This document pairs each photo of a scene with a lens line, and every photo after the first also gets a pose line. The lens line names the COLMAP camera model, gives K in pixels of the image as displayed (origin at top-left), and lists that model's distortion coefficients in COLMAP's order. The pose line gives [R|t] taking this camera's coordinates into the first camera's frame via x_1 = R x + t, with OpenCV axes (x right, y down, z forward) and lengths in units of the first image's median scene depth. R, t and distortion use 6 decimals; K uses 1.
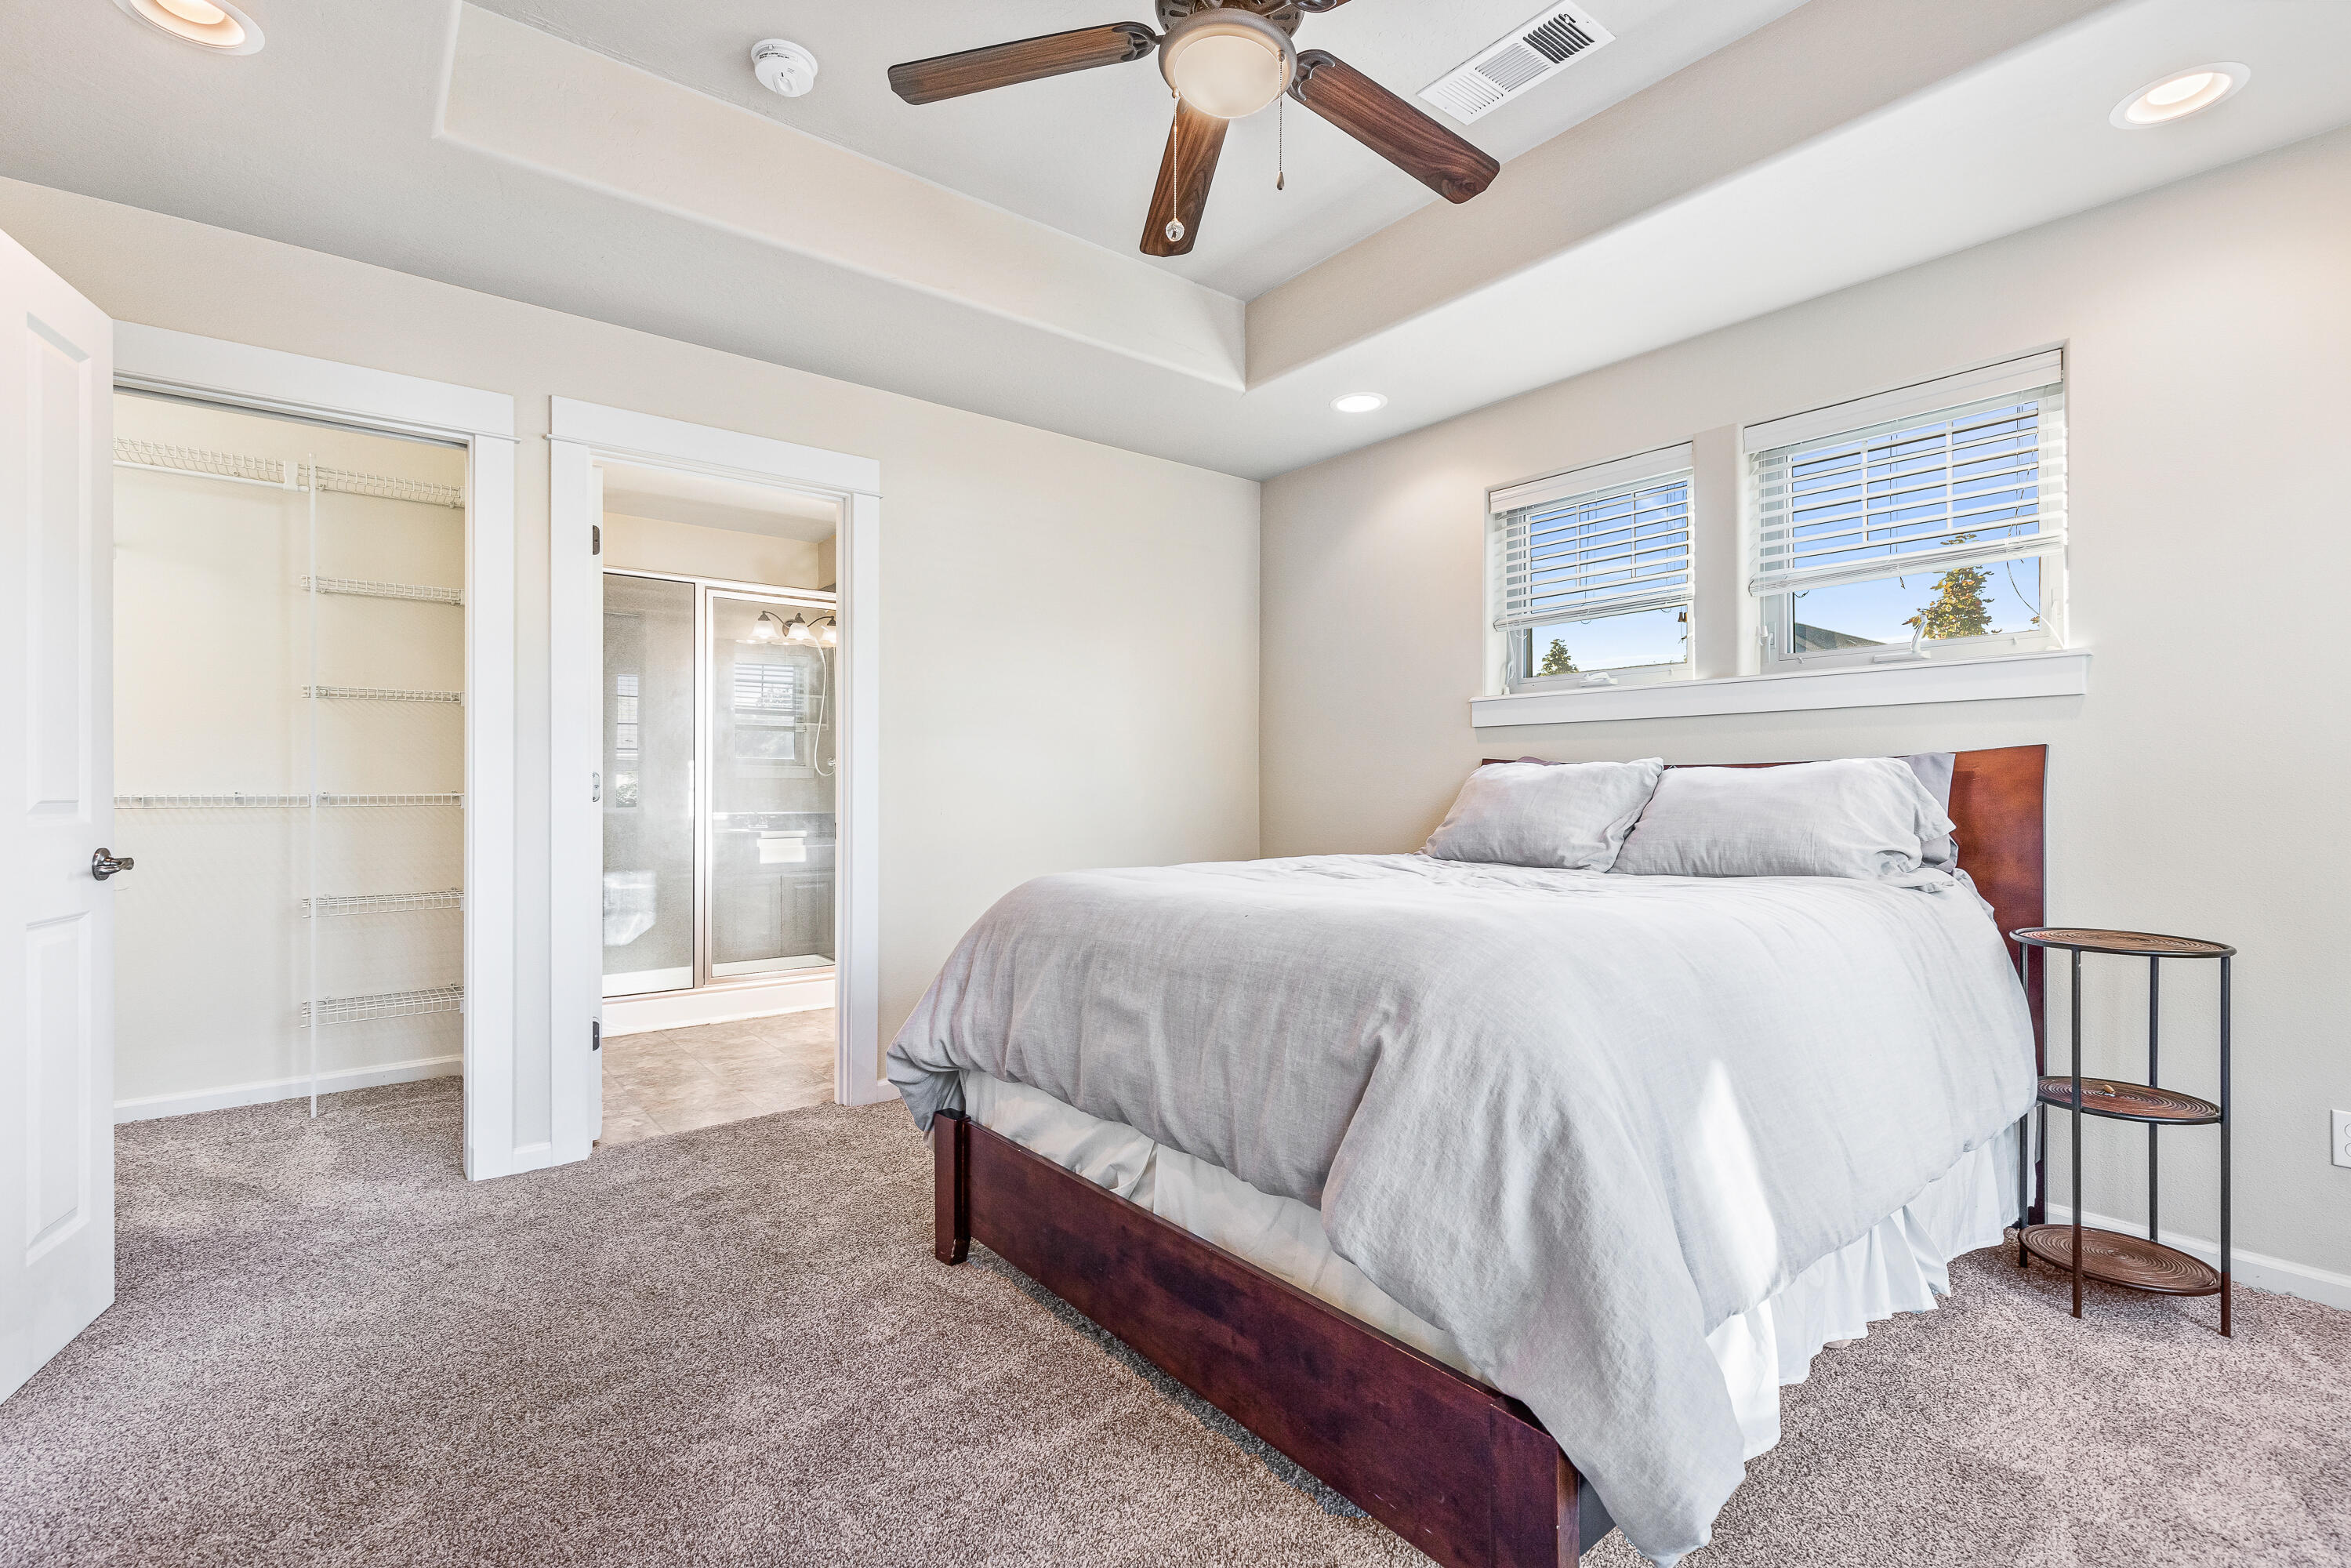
lens RADIAL K [[1061.0, 0, 1181.6], [0, 1061.0, 776.7], [0, 0, 1]] dist [0.006360, 0.000348]
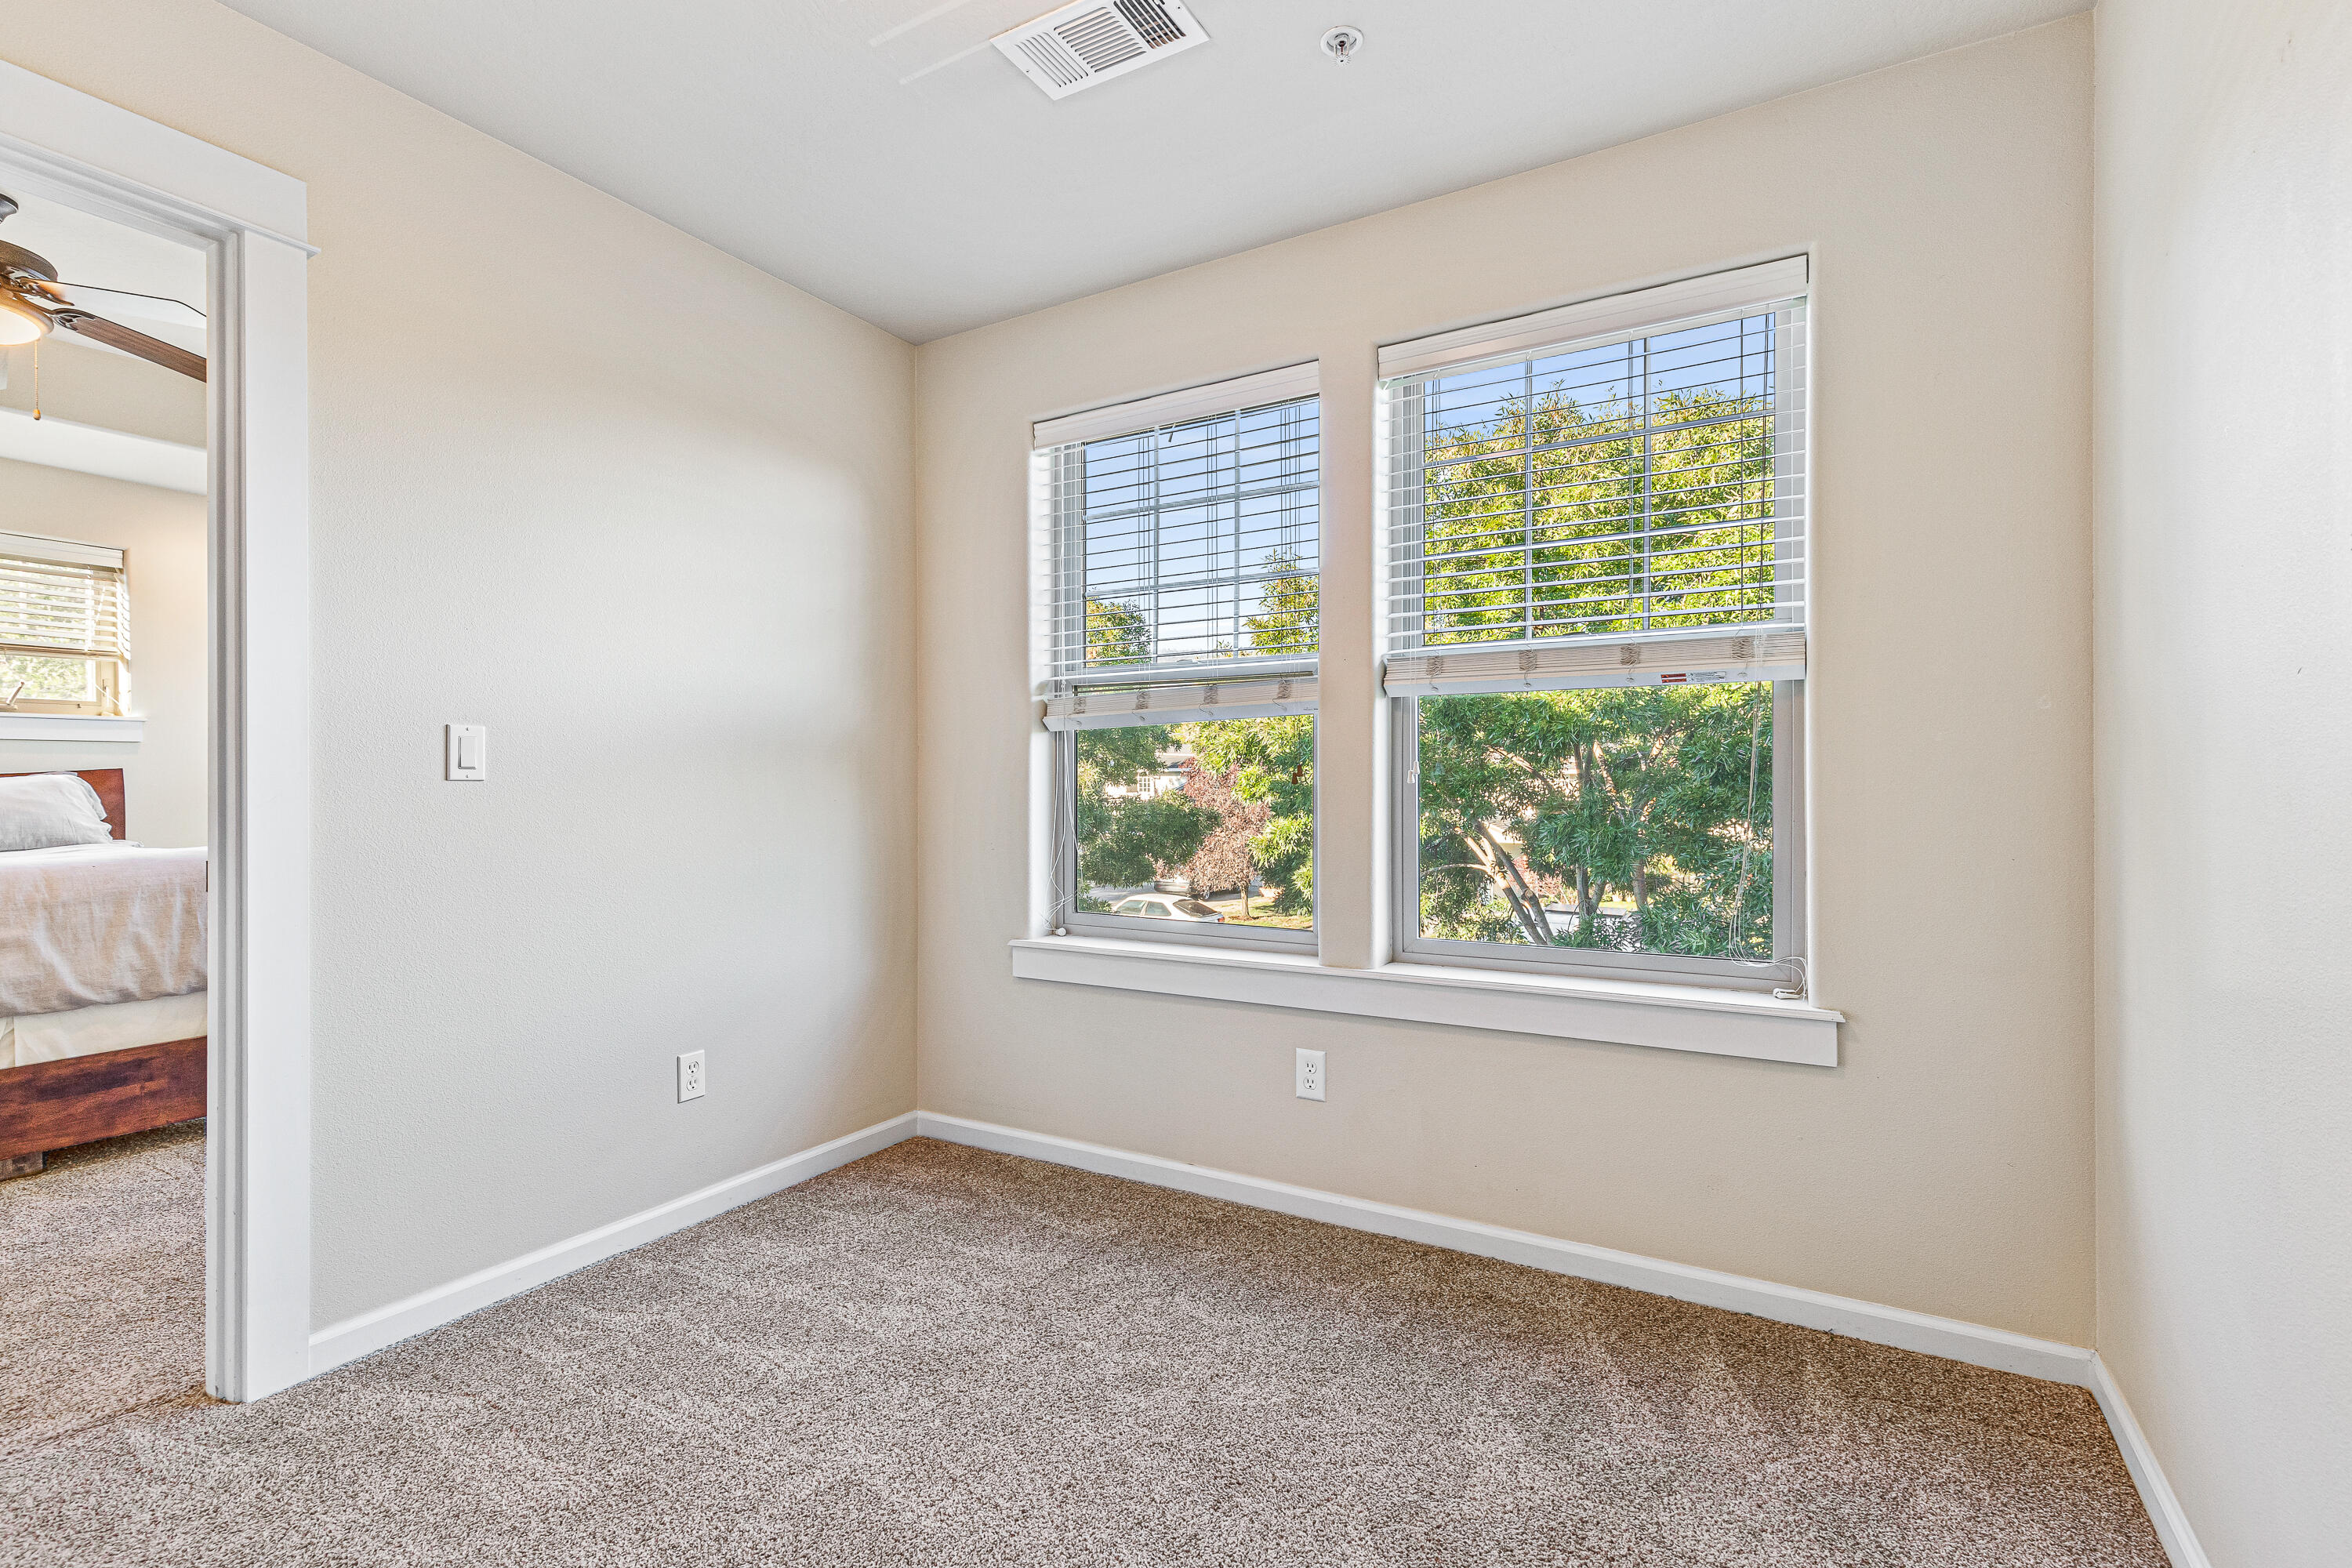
lens RADIAL K [[1061.4, 0, 1182.1], [0, 1061.4, 776.7], [0, 0, 1]] dist [0.006360, 0.000348]
pose [[-0.358342, 0.007154, 0.933563, -1.829919], [-0.003428, 0.999954, -0.008978, -0.006023], [-0.933584, -0.006417, -0.358301, -0.025175]]
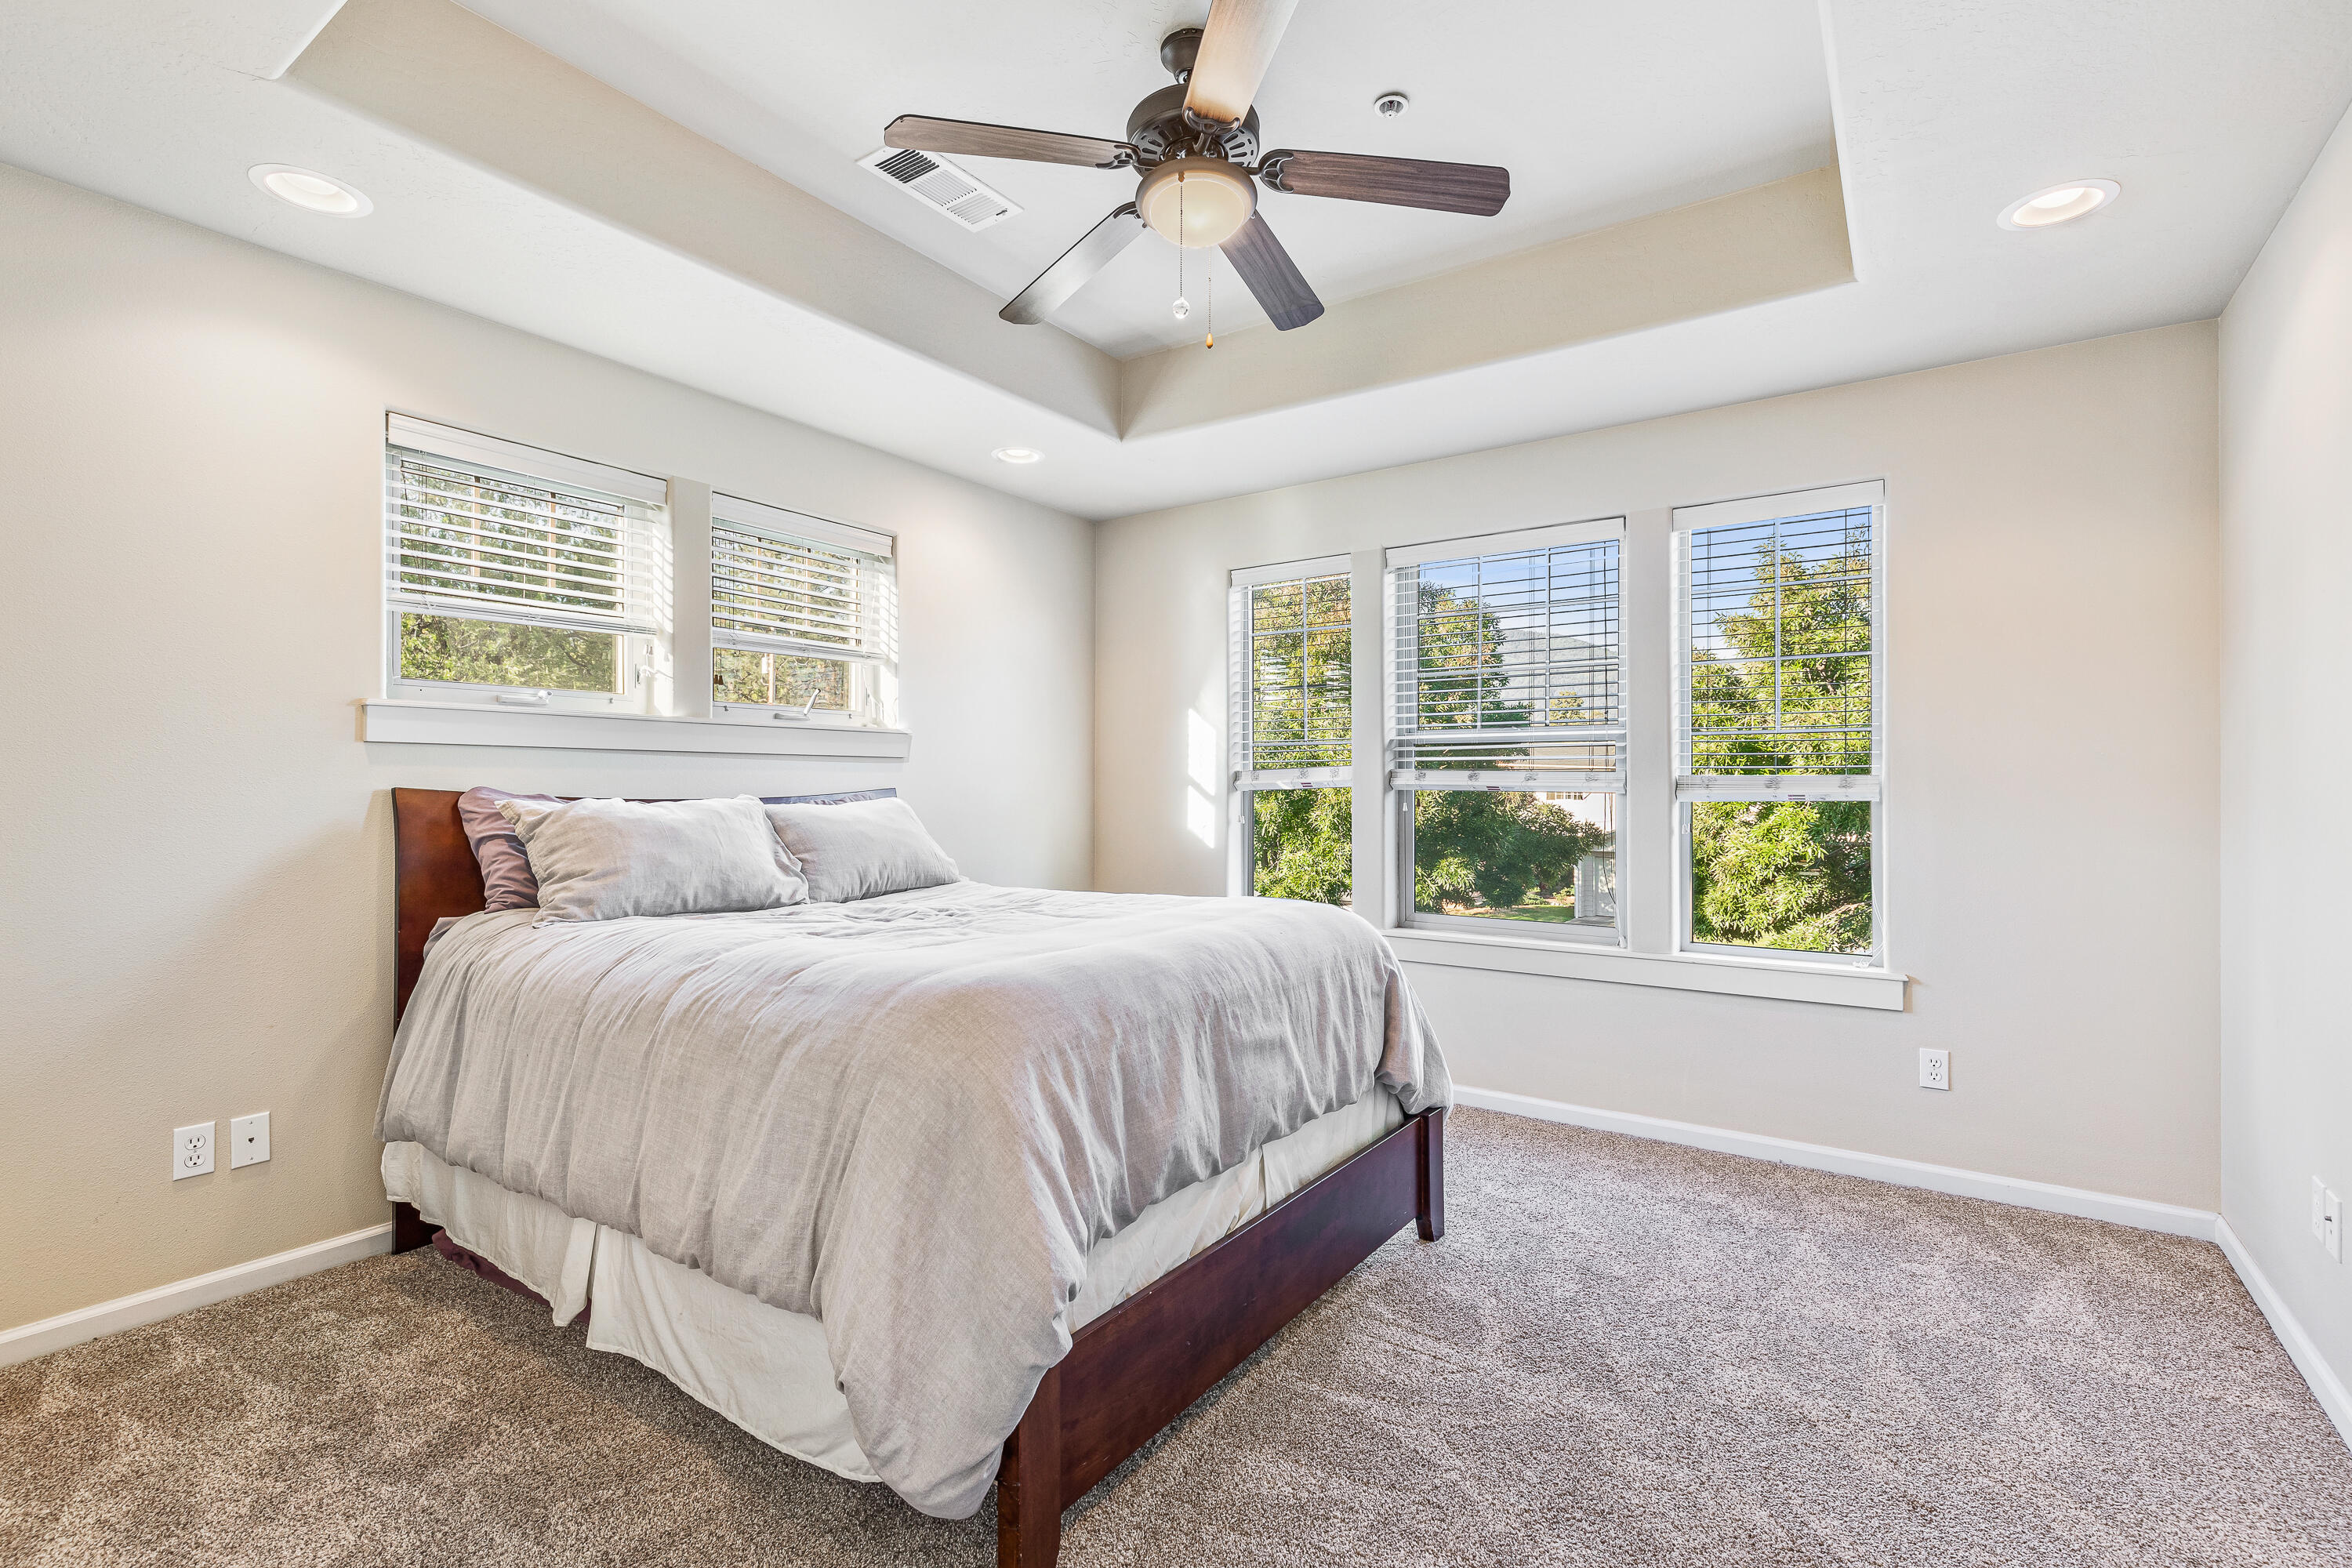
lens RADIAL K [[1061.4, 0, 1182.1], [0, 1061.4, 776.7], [0, 0, 1]] dist [0.006360, 0.000348]
pose [[-0.275626, 0.013765, 0.961167, -0.977989], [-0.012911, 0.999754, -0.018020, -0.031878], [-0.961178, -0.017376, -0.275380, 1.241235]]
